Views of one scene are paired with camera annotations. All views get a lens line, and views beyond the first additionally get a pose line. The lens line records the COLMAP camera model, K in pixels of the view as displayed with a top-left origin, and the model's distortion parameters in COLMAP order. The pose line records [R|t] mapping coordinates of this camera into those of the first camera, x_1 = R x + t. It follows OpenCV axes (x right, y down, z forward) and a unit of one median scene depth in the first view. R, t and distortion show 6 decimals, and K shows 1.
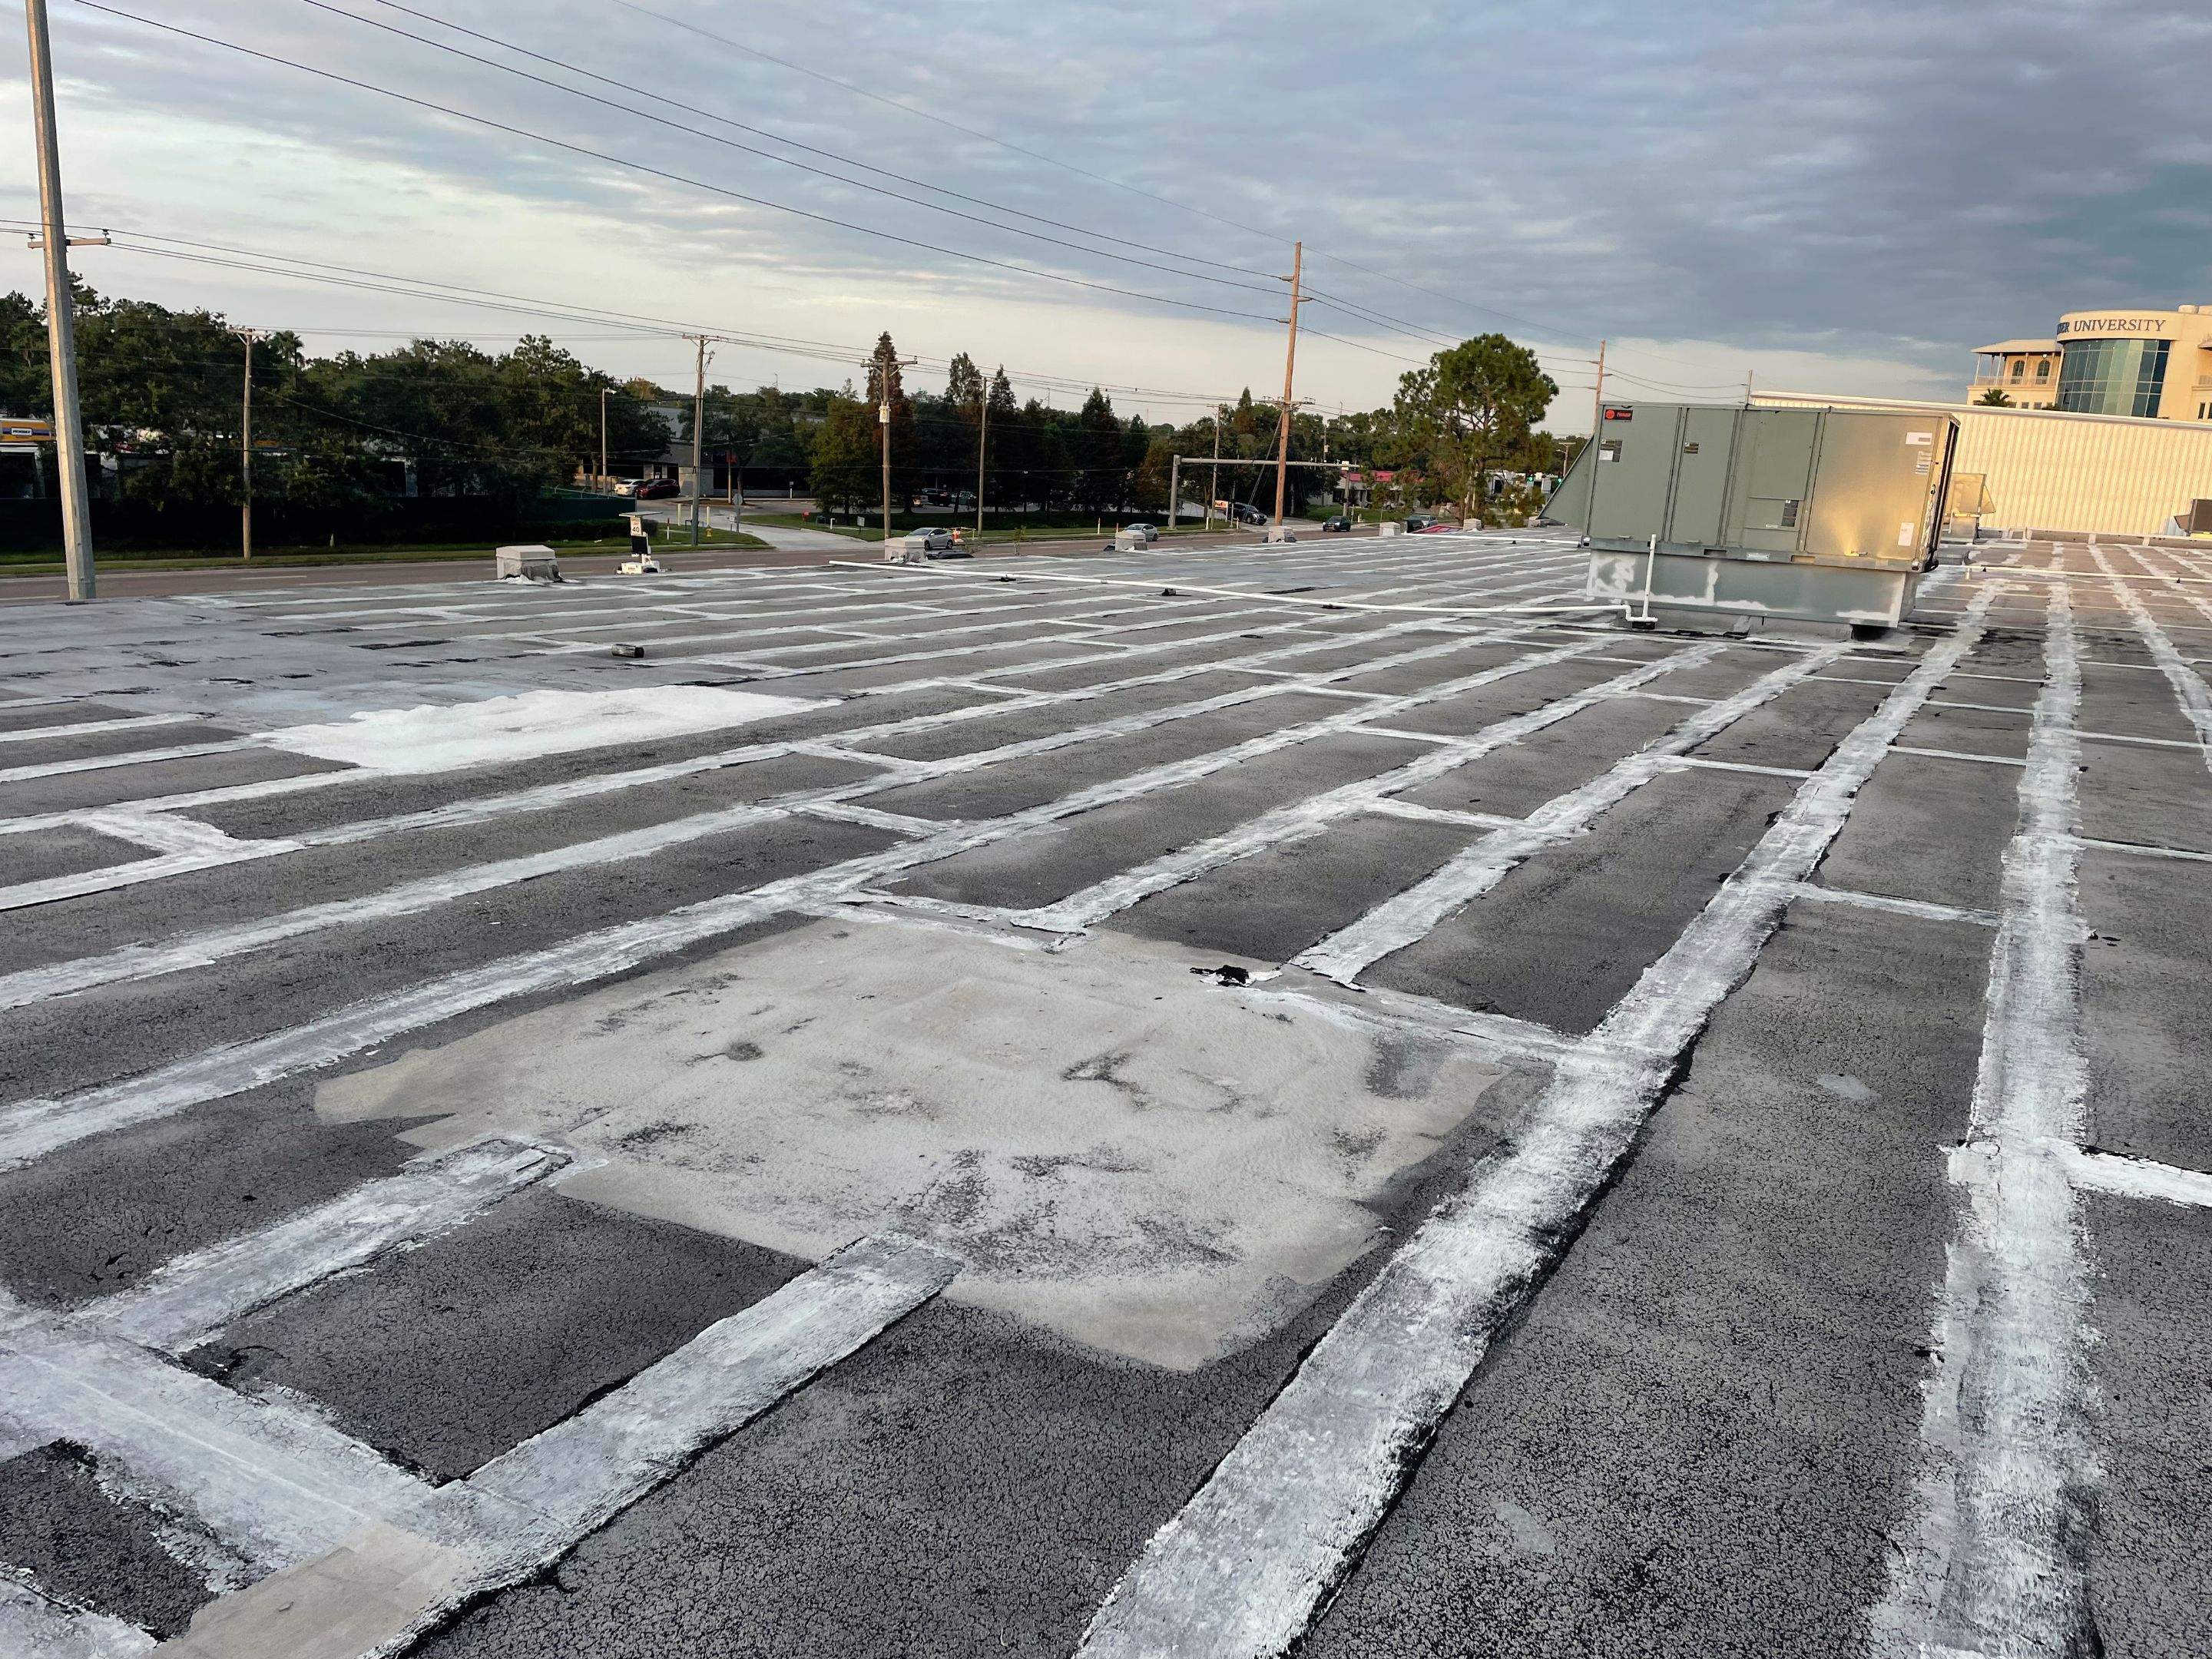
lens RADIAL K [[1667.5, 0, 1094.0], [0, 1667.5, 867.2], [0, 0, 1]] dist [0.038820, -0.048297]
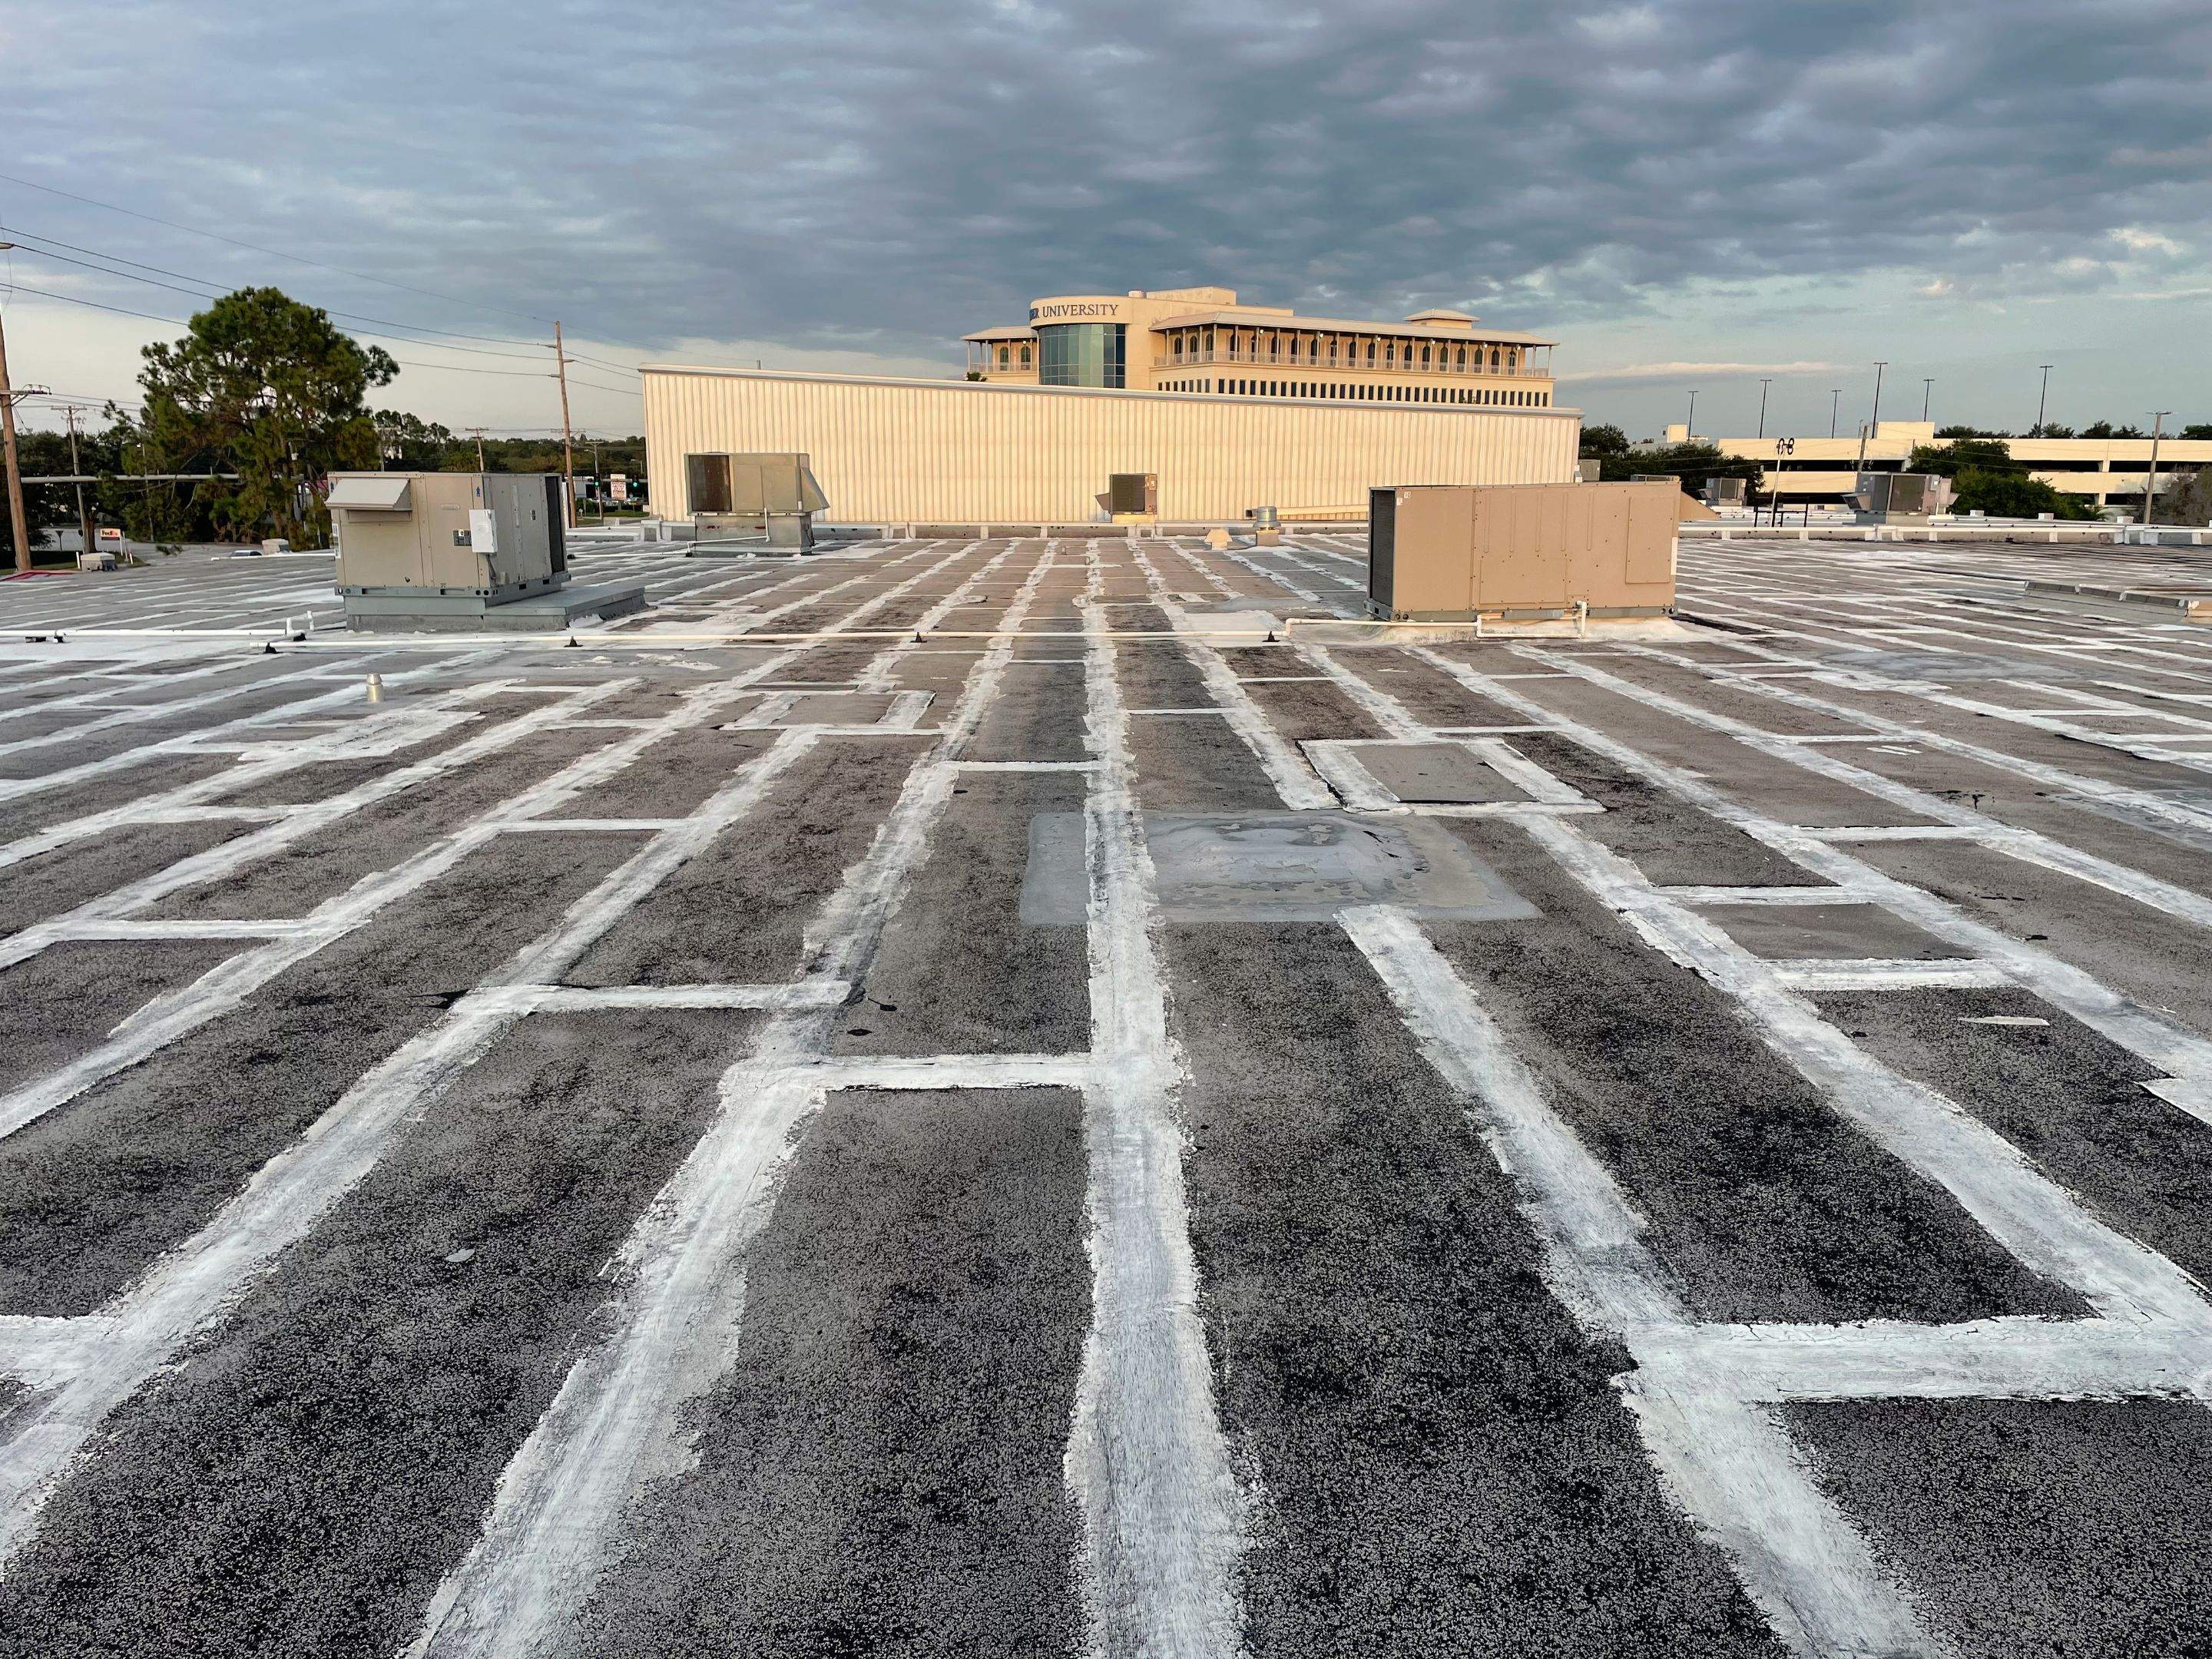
lens RADIAL K [[1662.1, 0, 1097.8], [0, 1662.1, 839.3], [0, 0, 1]] dist [0.082045, -0.107401]
pose [[0.870003, -0.149435, 0.469856, 0.092918], [0.158147, 0.987189, 0.021139, -0.024300], [-0.466996, 0.055915, 0.882490, 0.113937]]
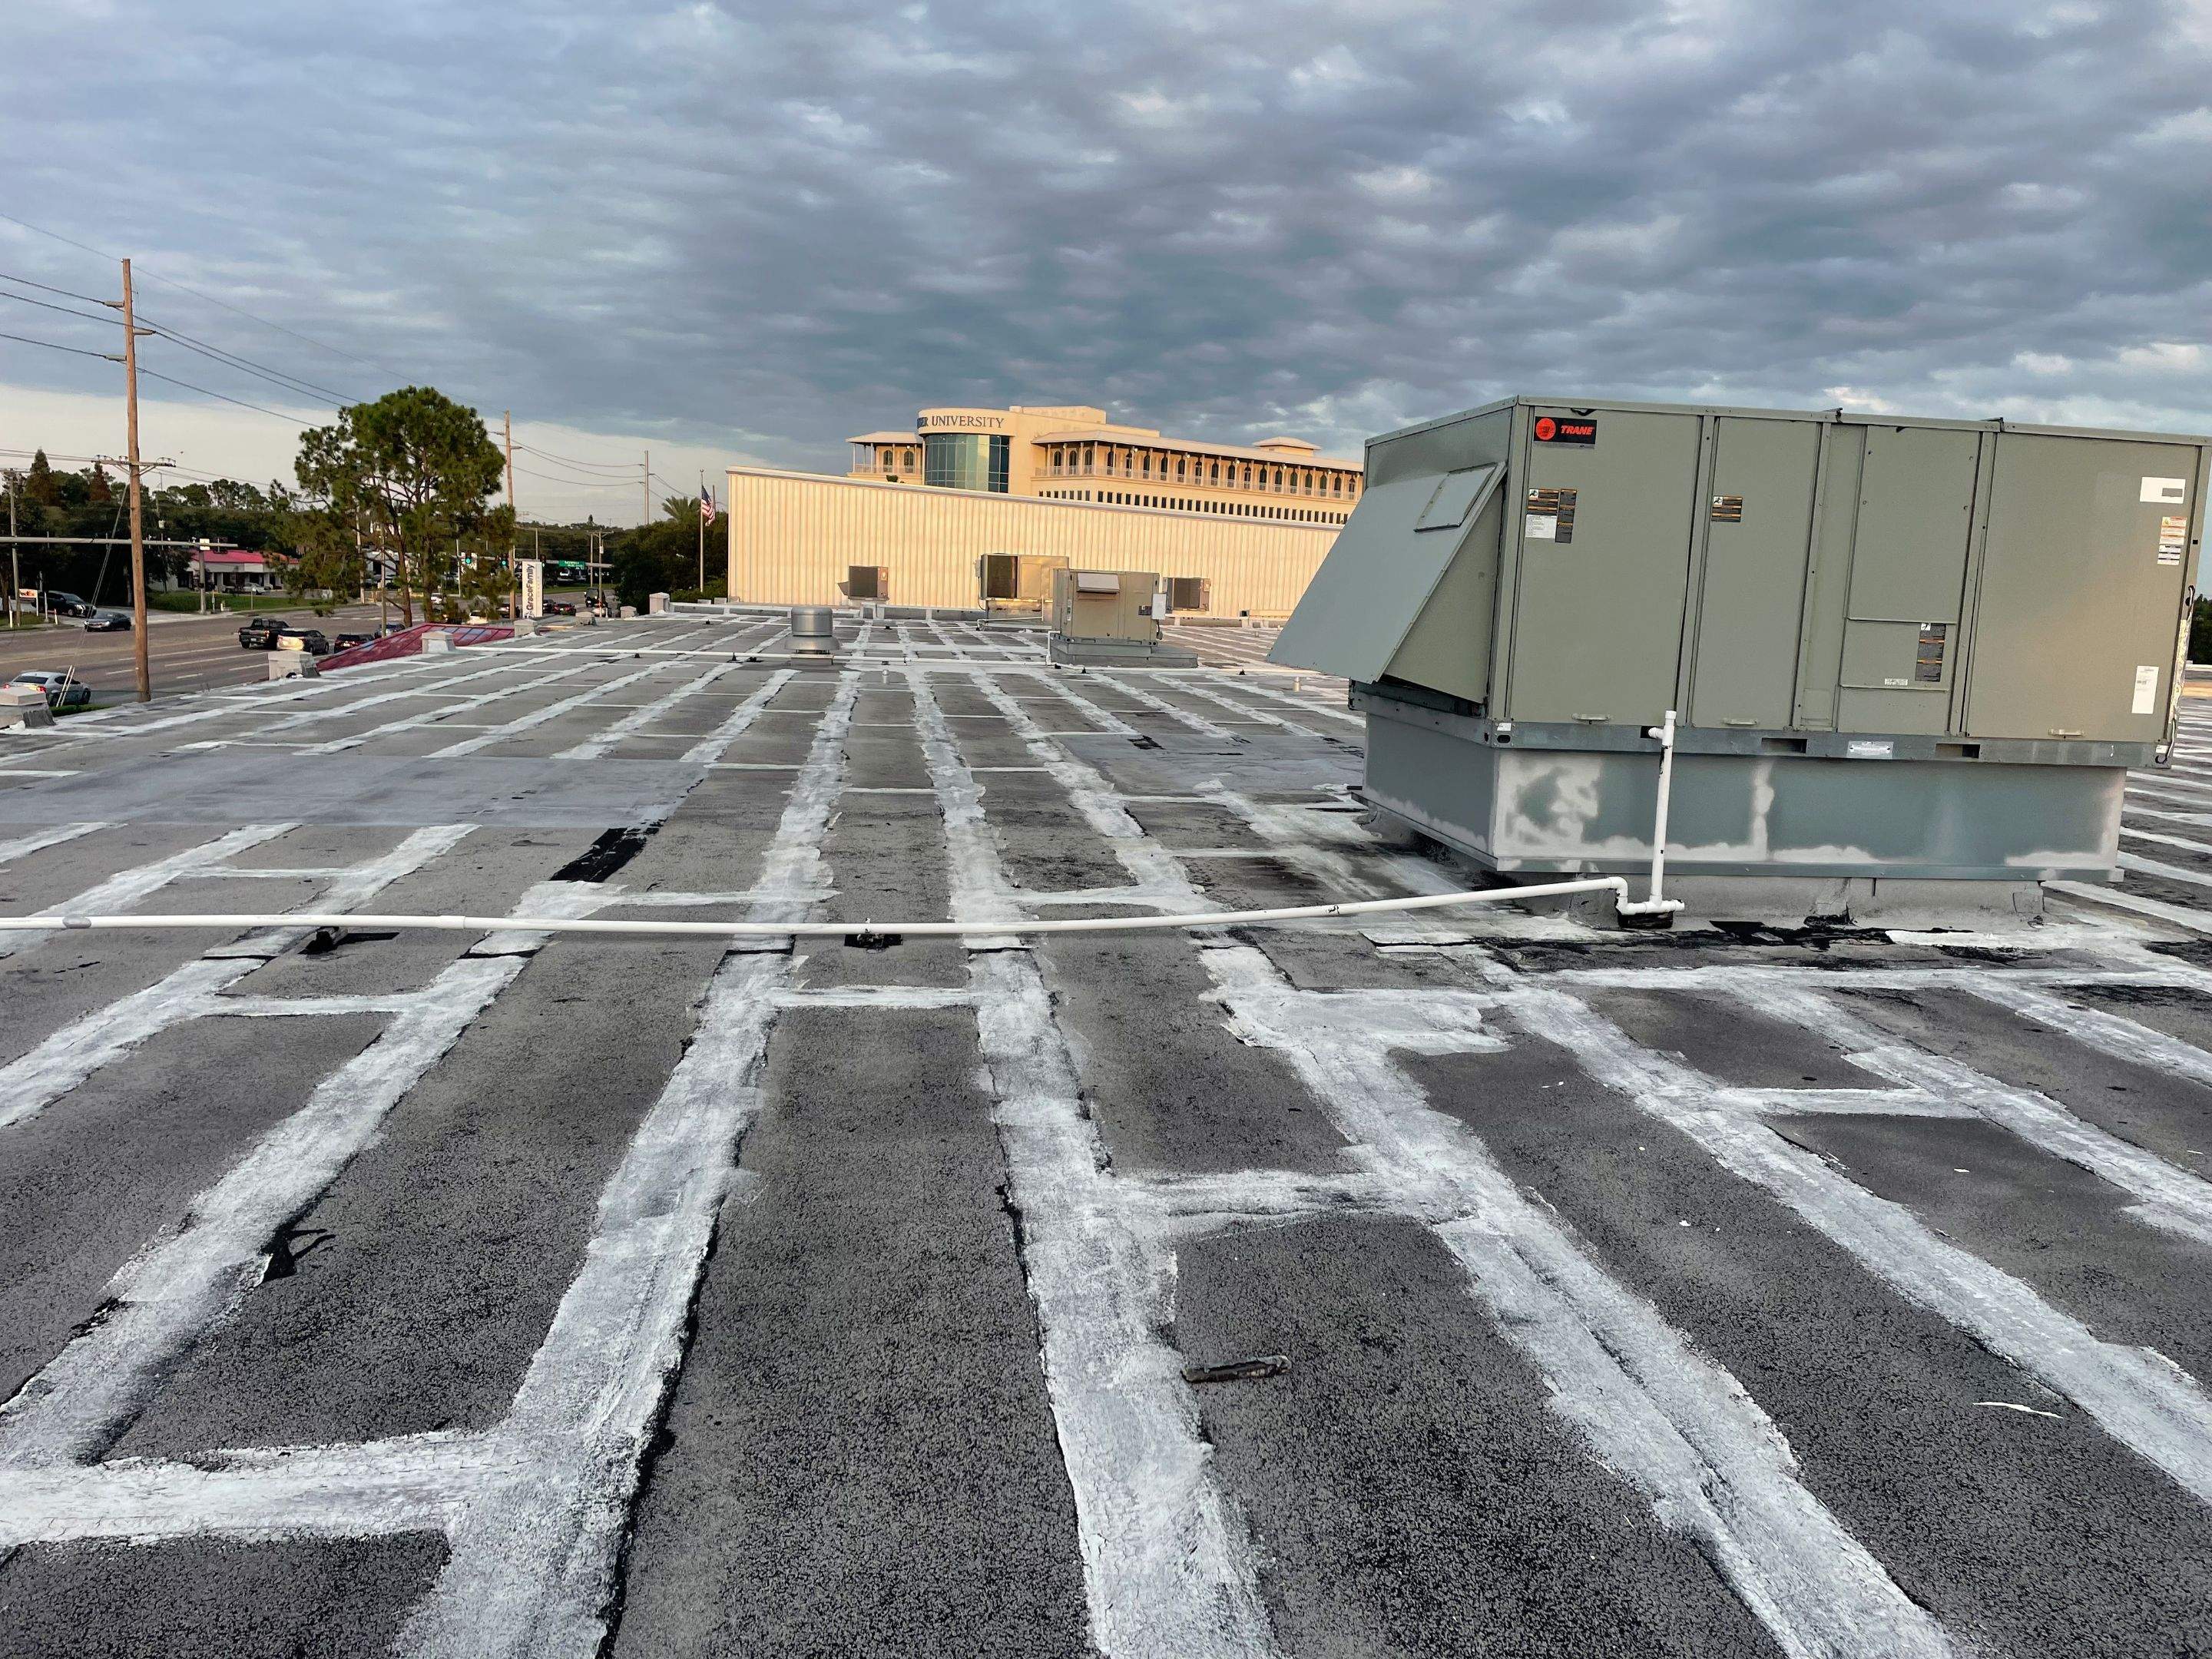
lens RADIAL K [[1662.1, 0, 1088.7], [0, 1662.1, 829.7], [0, 0, 1]] dist [0.082045, -0.107401]
pose [[0.799833, -0.104687, 0.591023, -0.004471], [0.144240, 0.989341, -0.019961, -0.022311], [-0.582634, 0.101215, 0.806408, 0.091739]]
